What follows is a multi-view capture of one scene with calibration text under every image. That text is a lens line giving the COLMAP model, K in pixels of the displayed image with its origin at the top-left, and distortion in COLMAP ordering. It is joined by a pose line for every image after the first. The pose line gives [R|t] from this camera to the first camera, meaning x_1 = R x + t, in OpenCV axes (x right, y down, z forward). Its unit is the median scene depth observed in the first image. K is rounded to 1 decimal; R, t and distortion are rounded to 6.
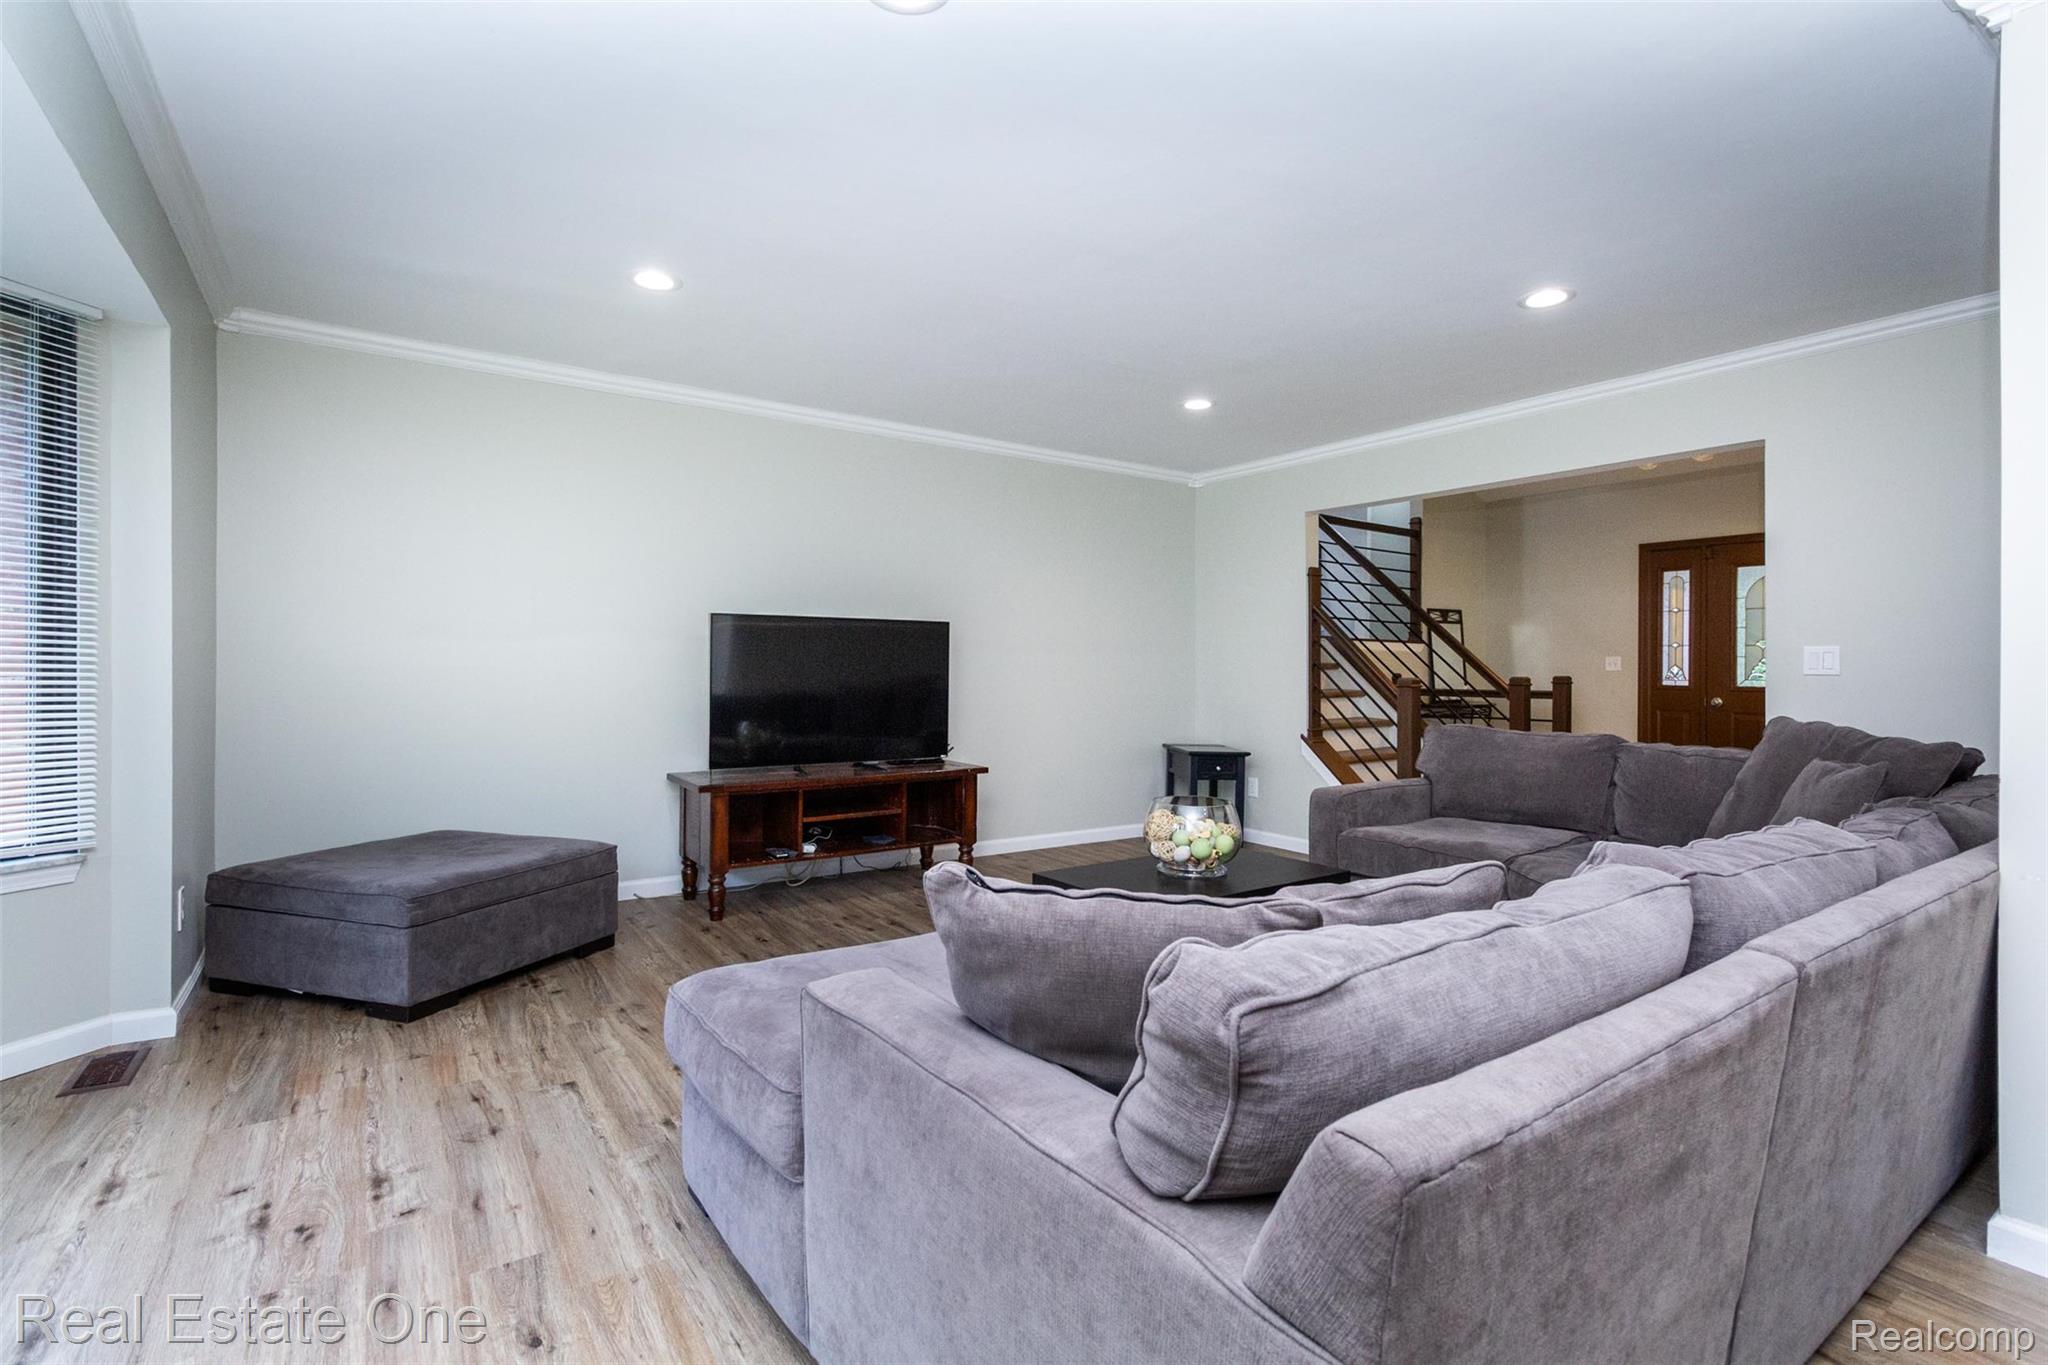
lens RADIAL K [[963.1, 0, 1028.9], [0, 963.1, 678.5], [0, 0, 1]] dist [0.006930, -0.000043]
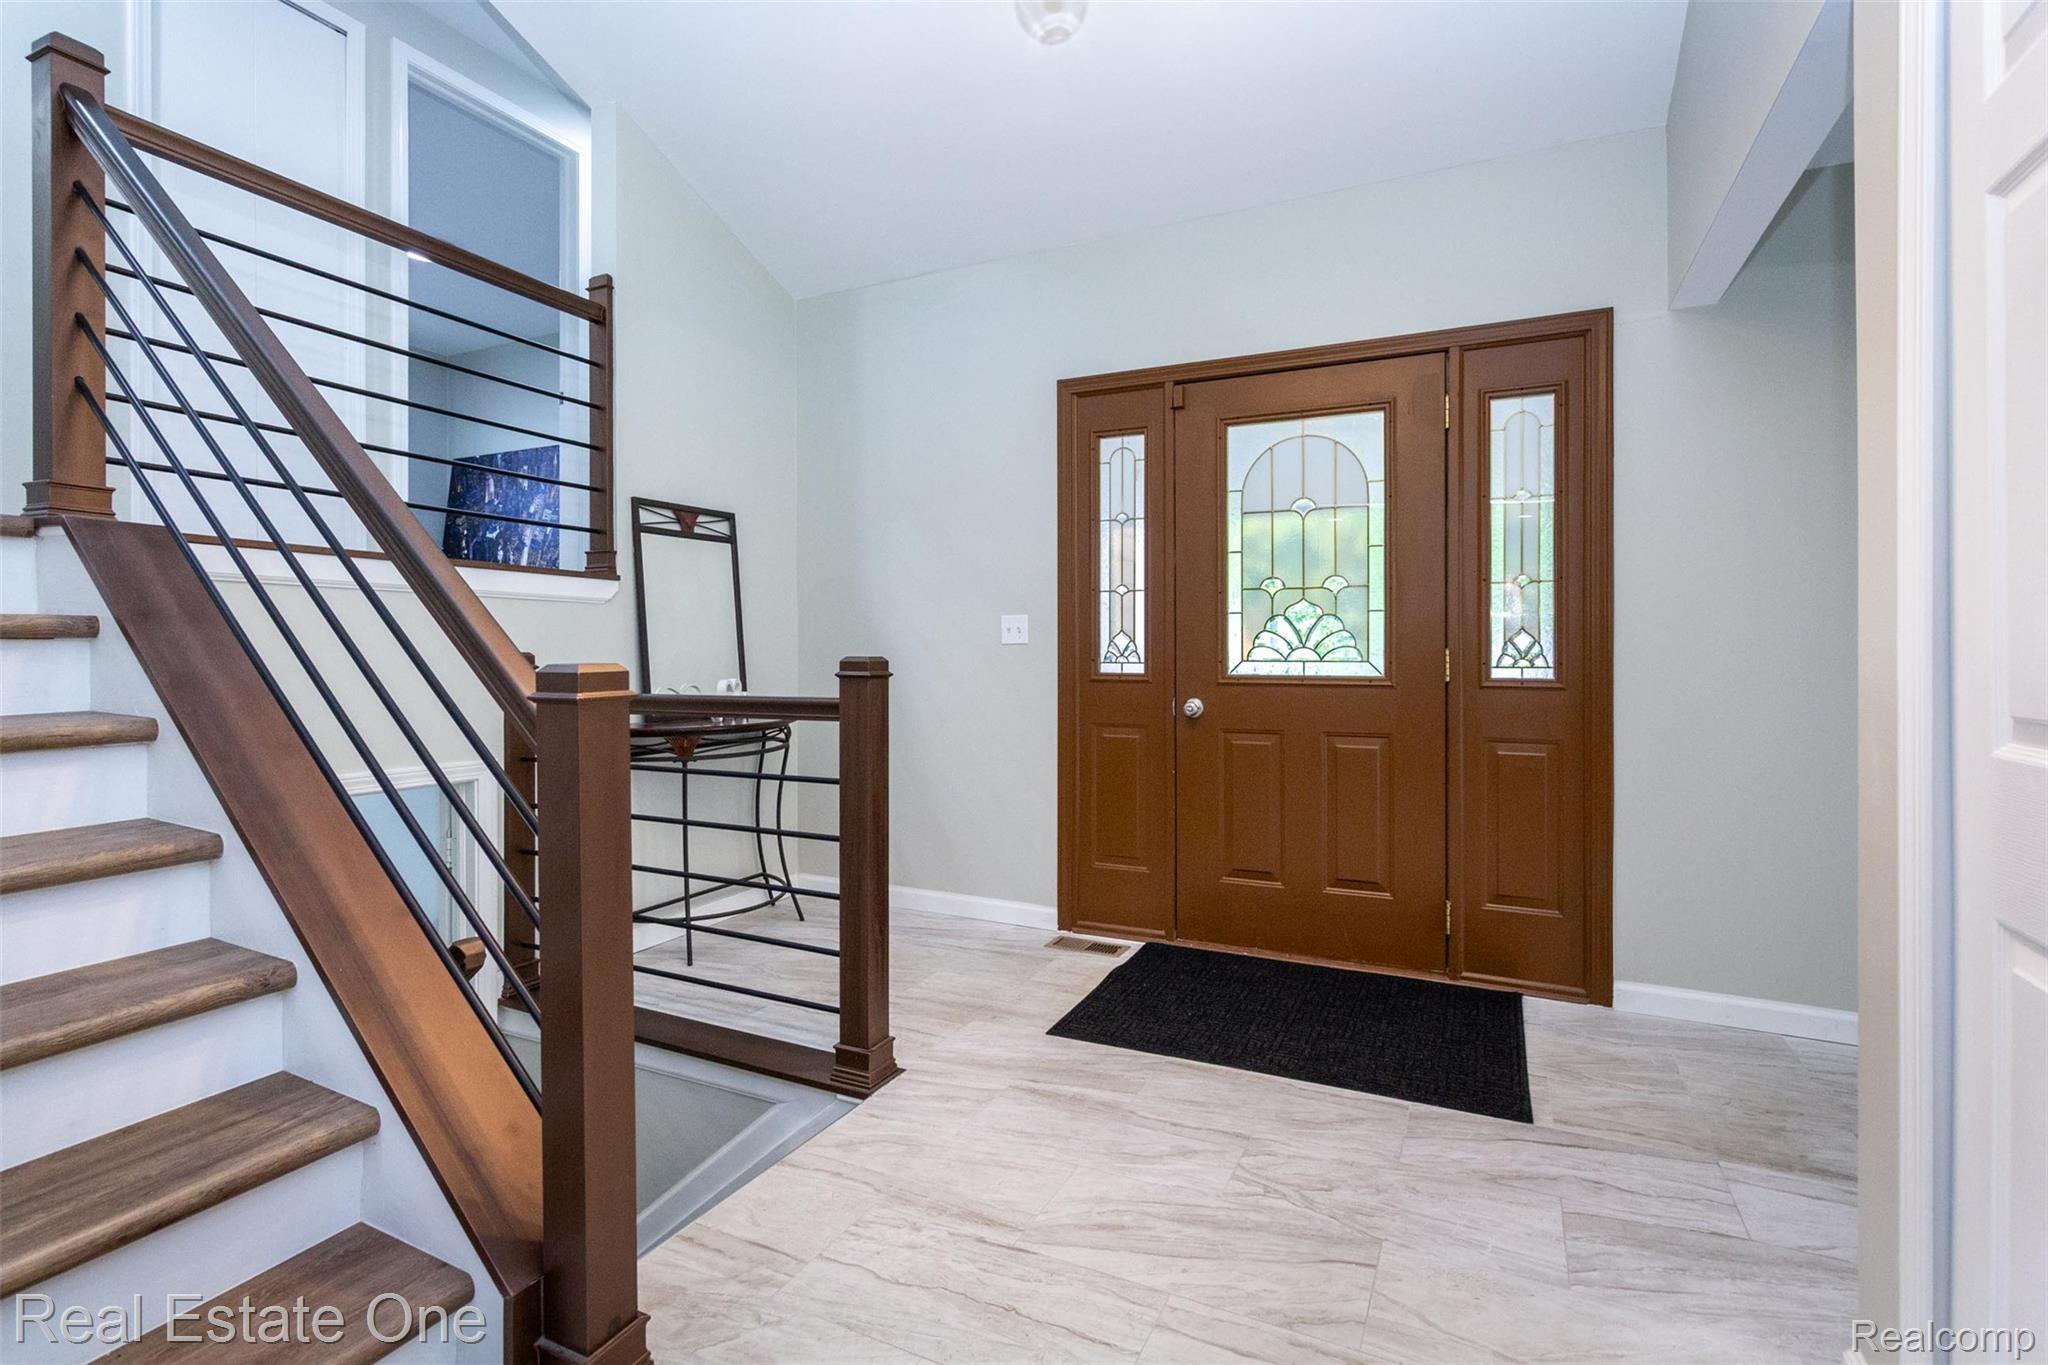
lens RADIAL K [[963.1, 0, 1054.2], [0, 963.1, 651.9], [0, 0, 1]] dist [0.006930, -0.000043]
pose [[0.863795, -0.005205, 0.503816, 0.397606], [0.008631, 0.999953, -0.004467, -0.002058], [-0.503769, 0.008207, 0.863800, 0.601830]]
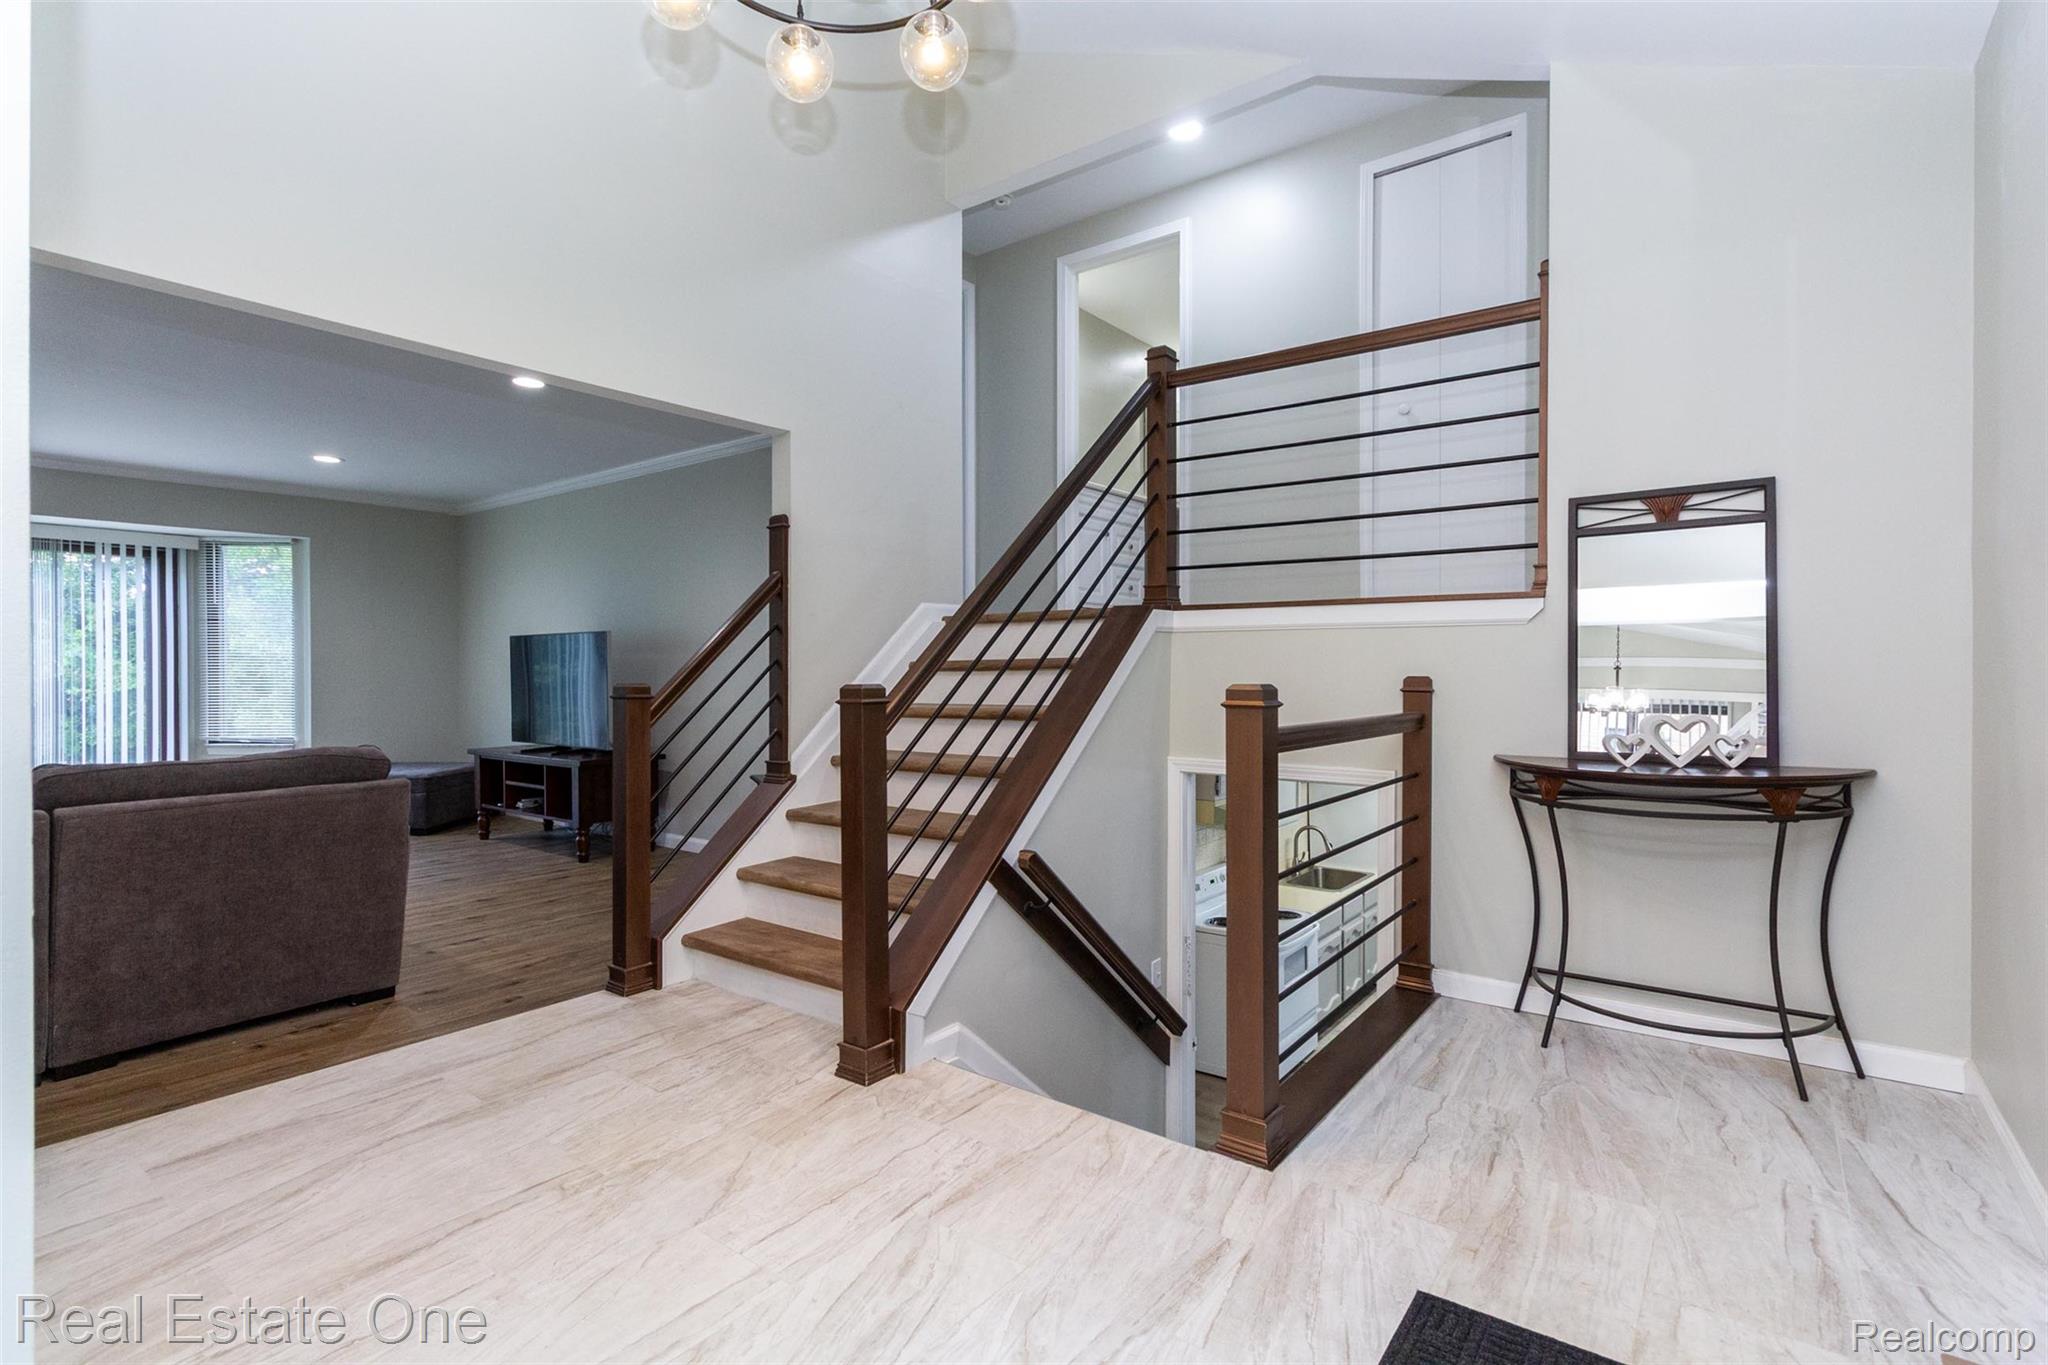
lens RADIAL K [[963.1, 0, 1023.2], [0, 963.1, 672.7], [0, 0, 1]] dist [0.006930, -0.000043]
pose [[0.305487, 0.000501, -0.952196, 0.772015], [-0.003945, 0.999992, -0.000739, -0.006002], [0.952188, 0.003982, 0.305486, 0.760969]]
